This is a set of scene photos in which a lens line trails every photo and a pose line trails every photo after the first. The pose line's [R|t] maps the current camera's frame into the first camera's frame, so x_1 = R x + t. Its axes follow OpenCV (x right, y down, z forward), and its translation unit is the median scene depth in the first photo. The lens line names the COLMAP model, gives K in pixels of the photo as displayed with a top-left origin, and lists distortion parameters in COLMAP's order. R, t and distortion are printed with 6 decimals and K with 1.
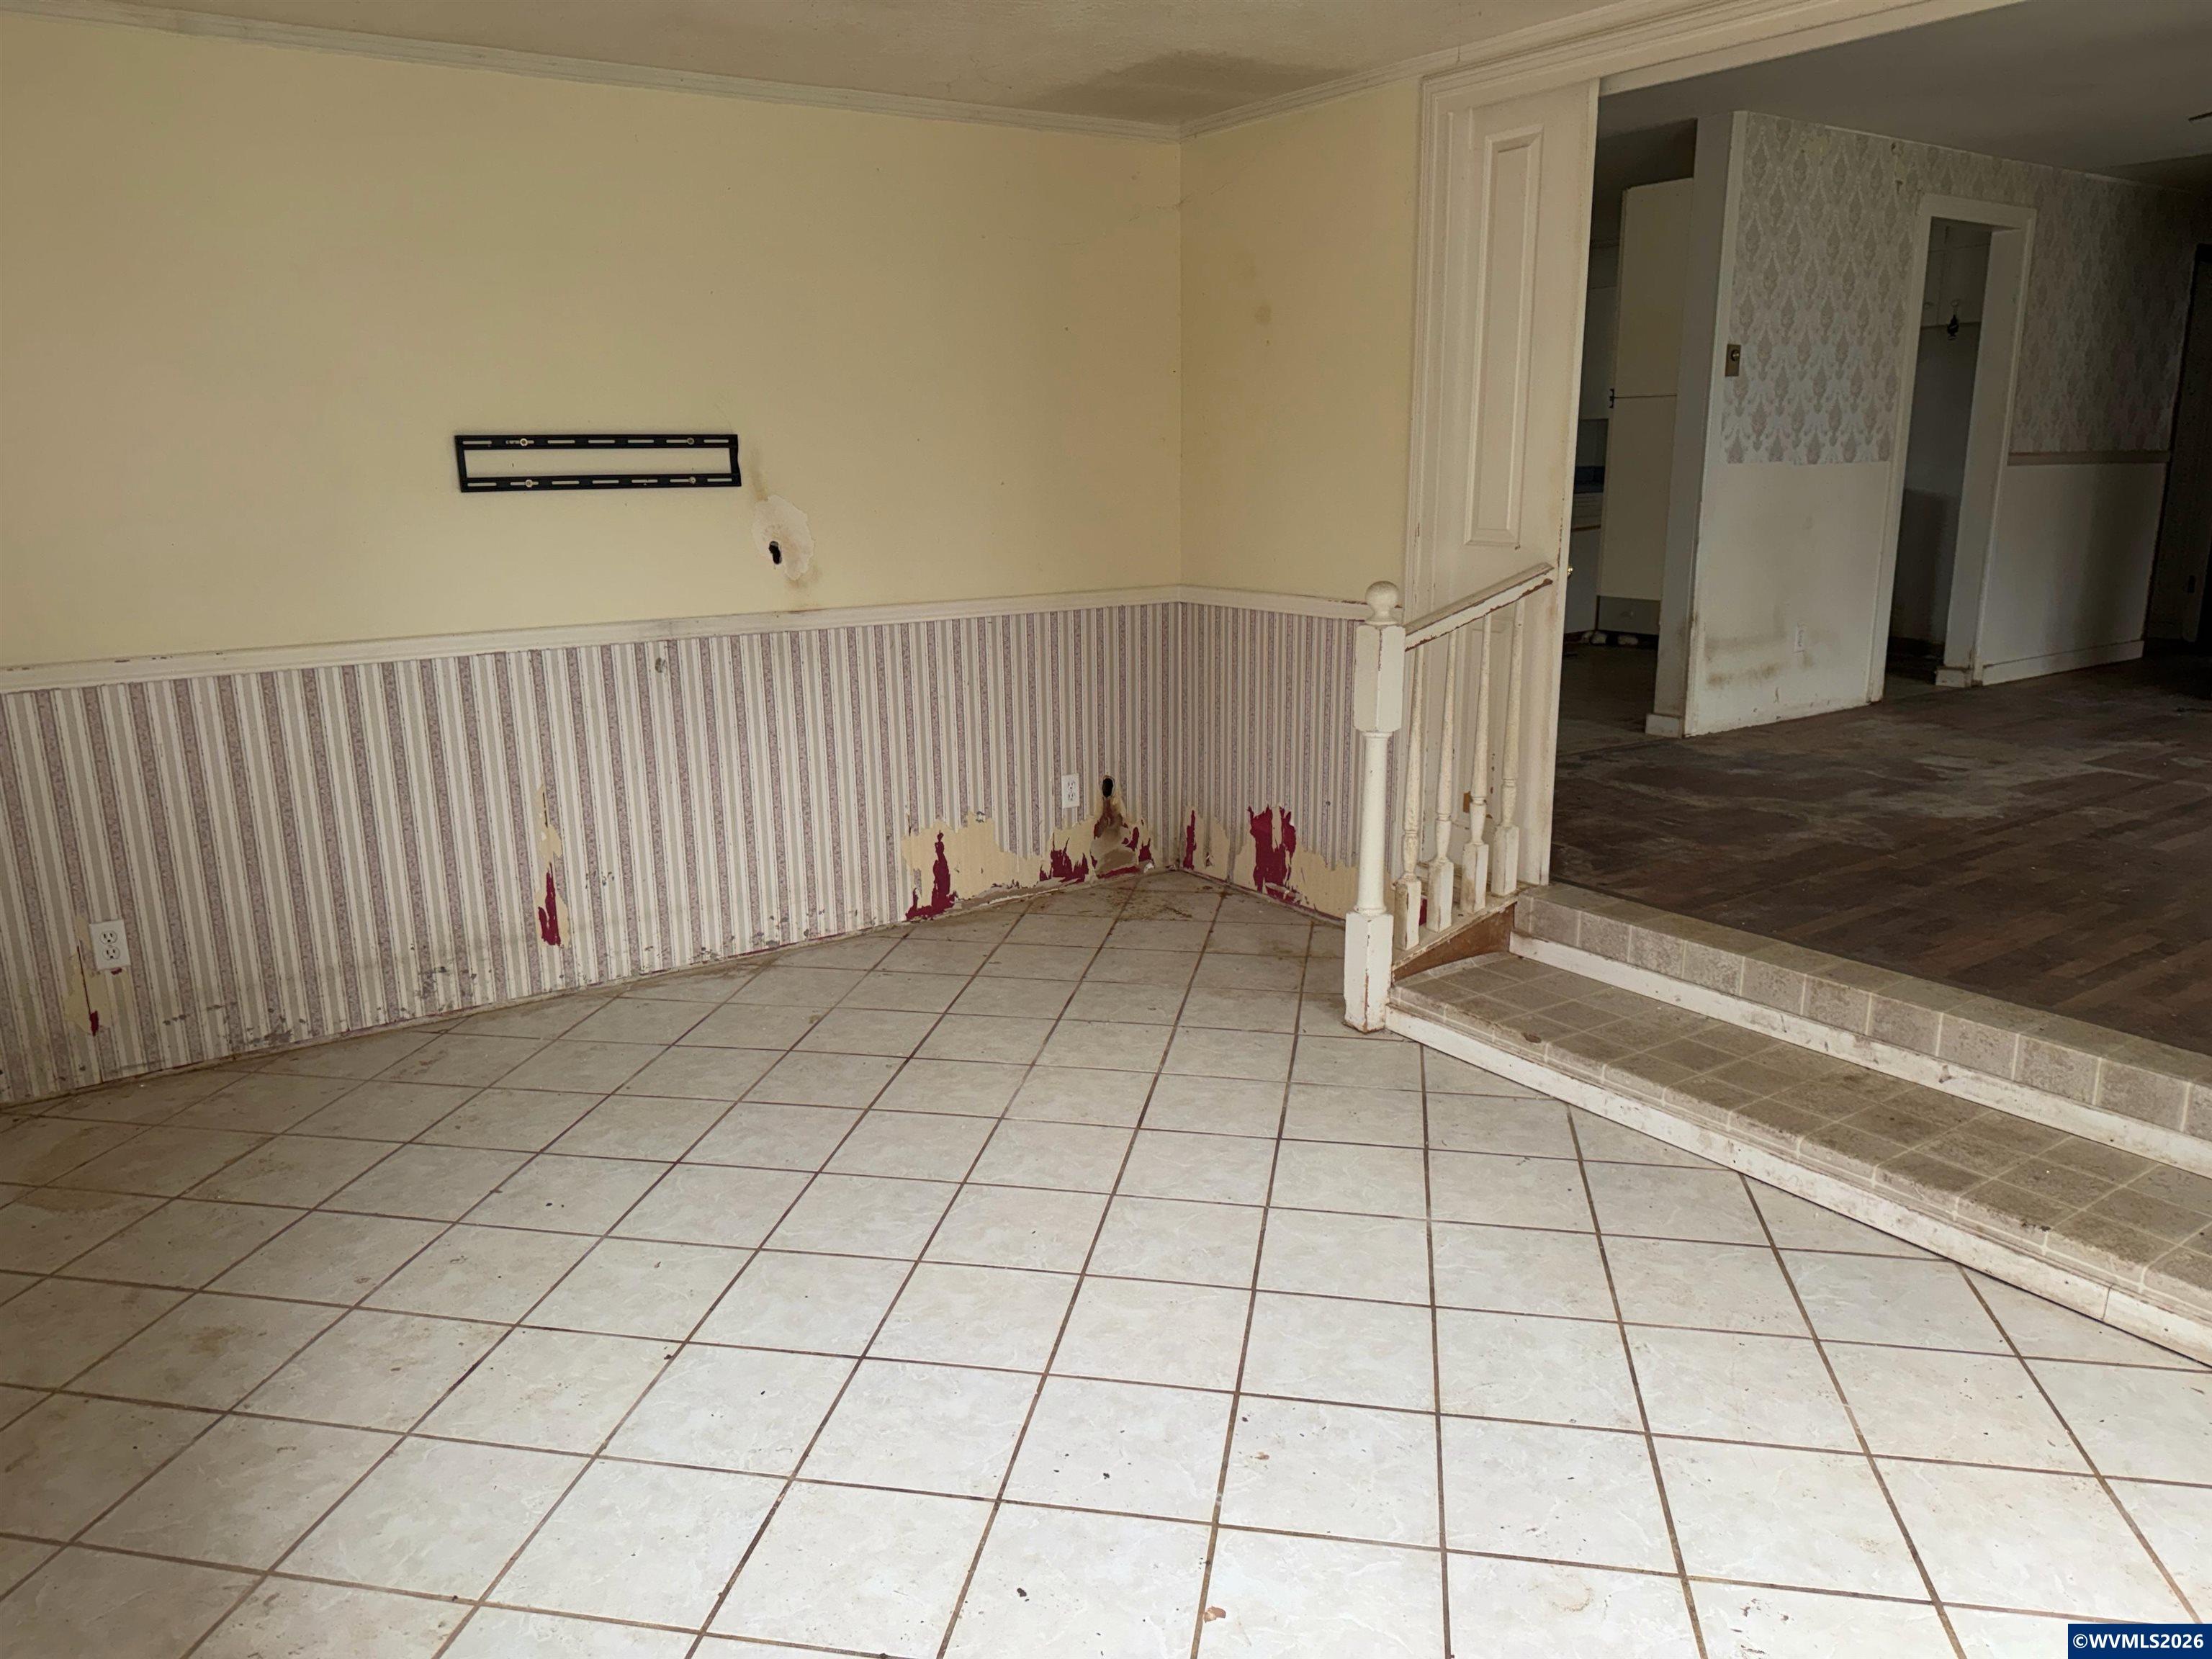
lens RADIAL K [[1544.4, 0, 1157.4], [0, 1544.4, 826.4], [0, 0, 1]] dist [0.009612, -0.000981]
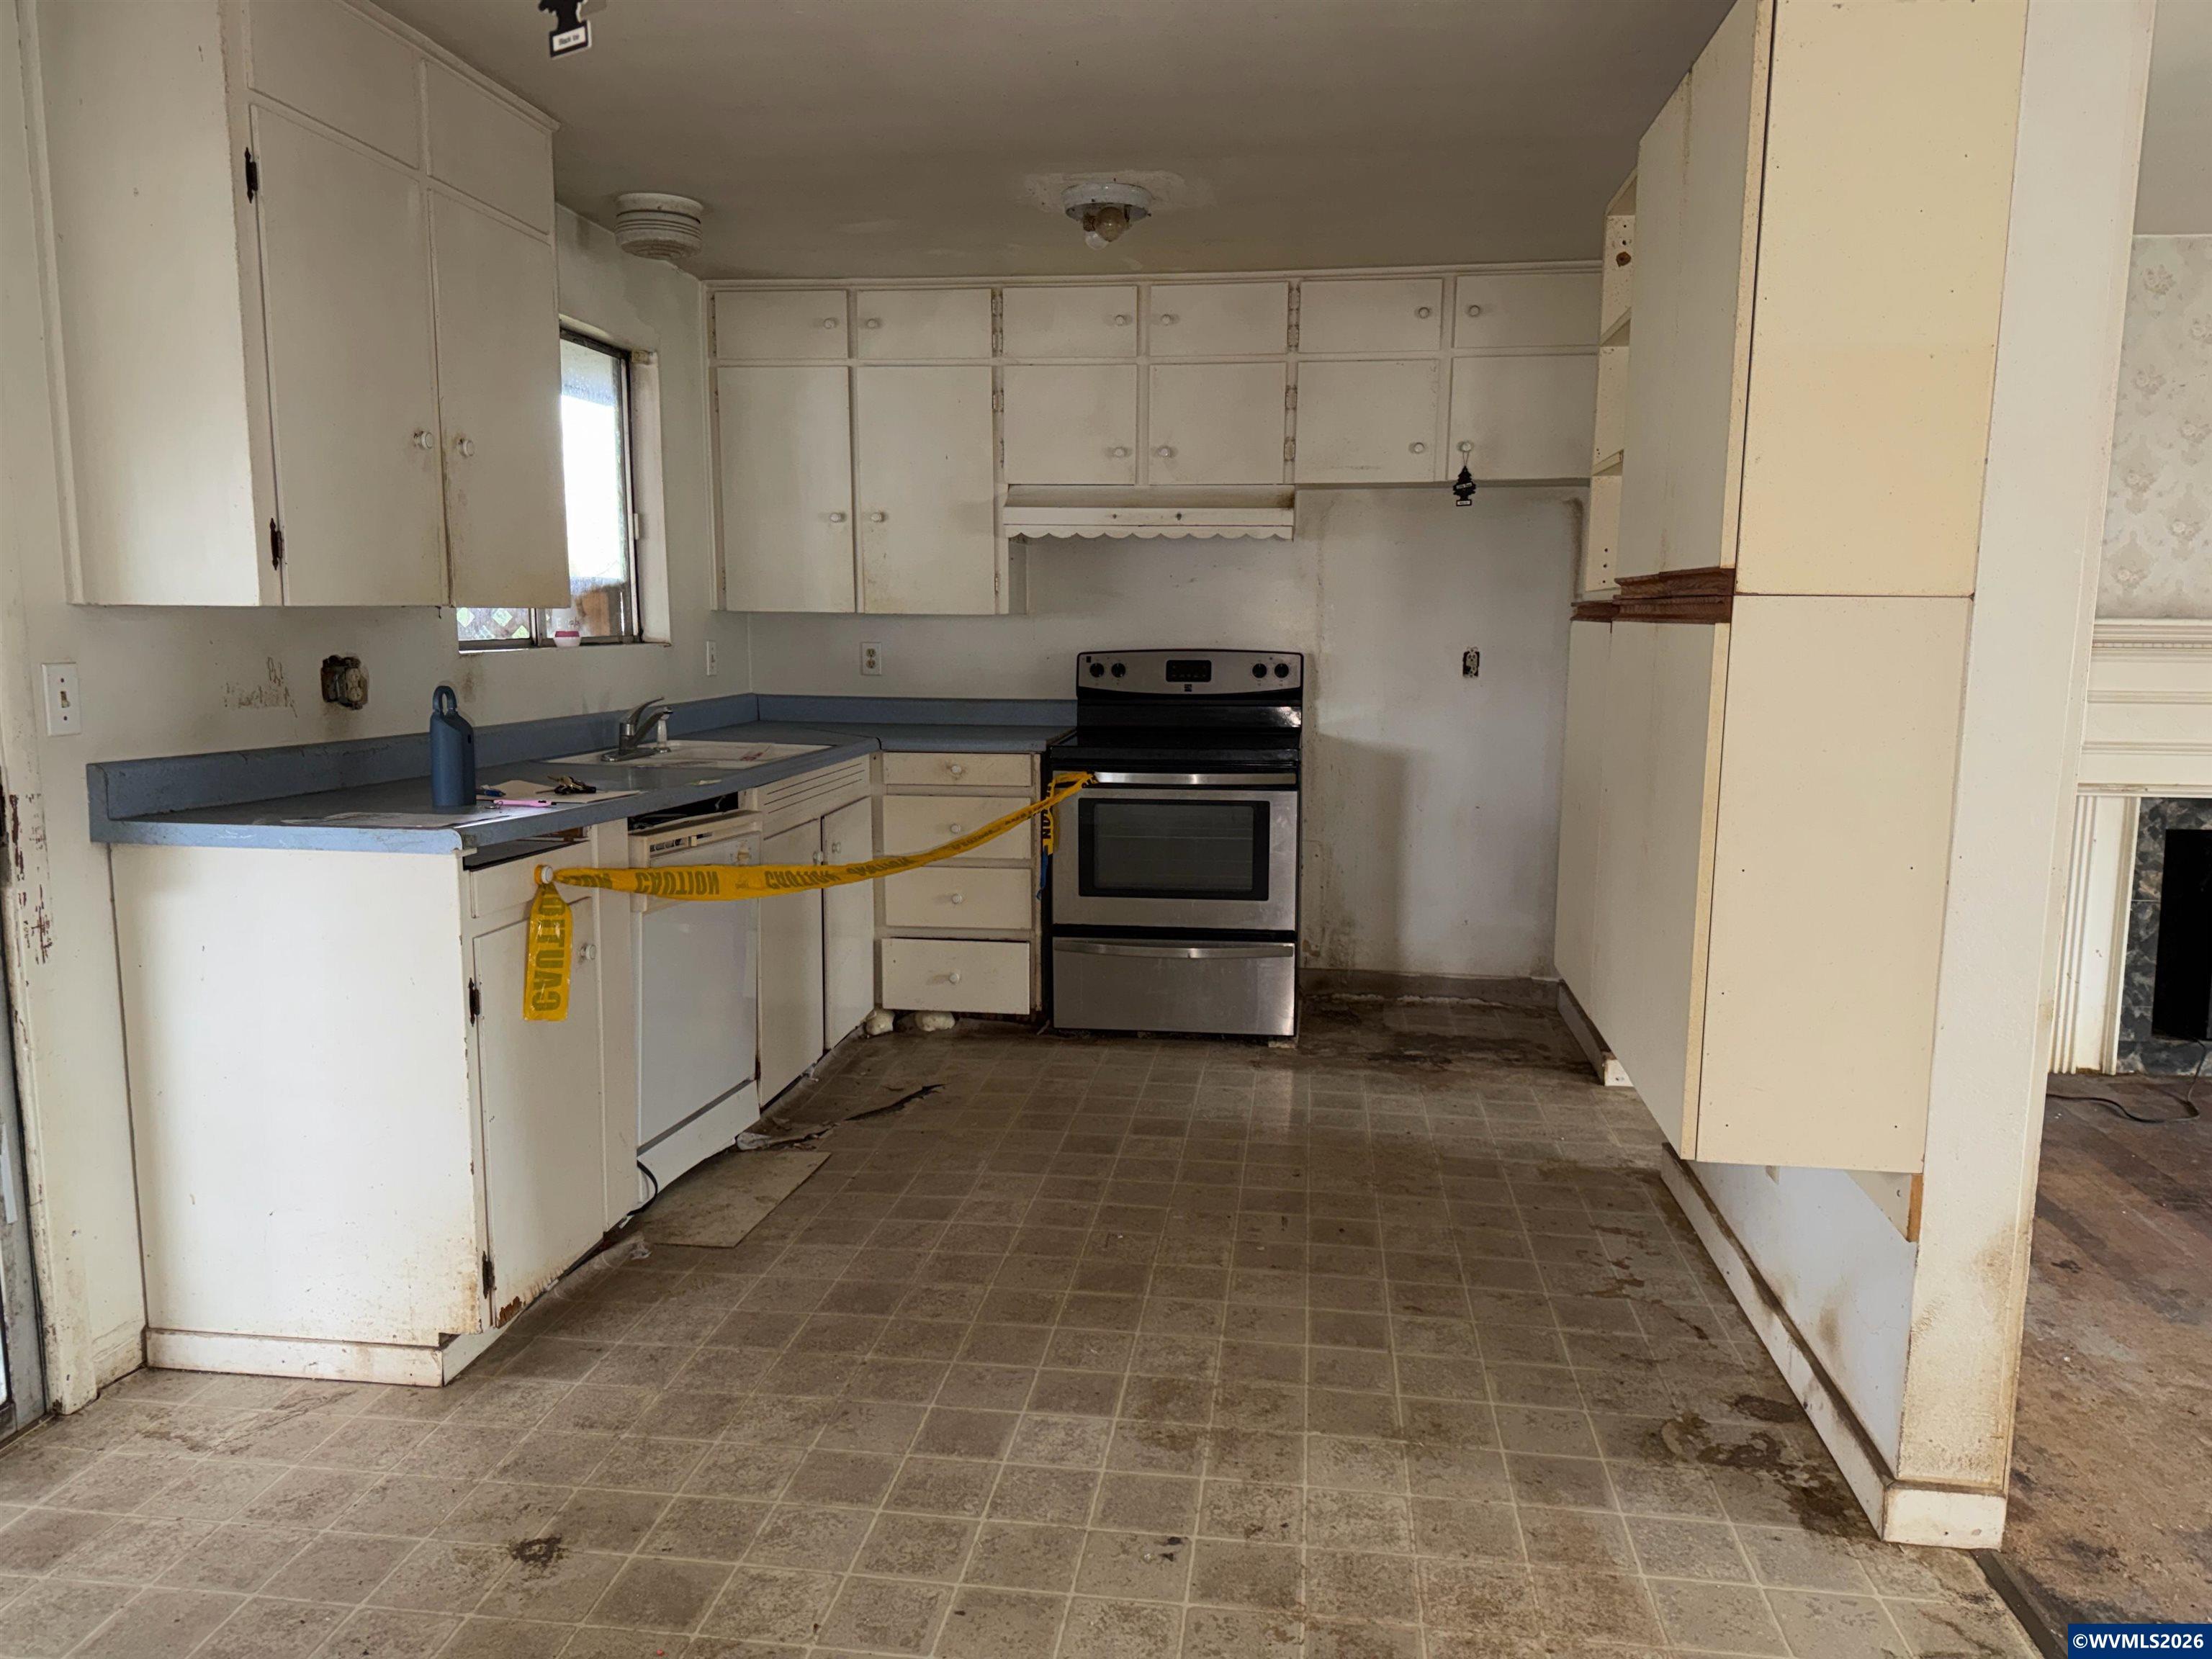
lens RADIAL K [[1541.3, 0, 1113.7], [0, 1541.3, 843.5], [0, 0, 1]] dist [0.033650, -0.070408]
pose [[0.716559, -0.082028, 0.692686, -0.024648], [0.156162, 0.986720, -0.044696, -0.209195], [-0.679821, 0.140199, 0.719853, 0.796962]]
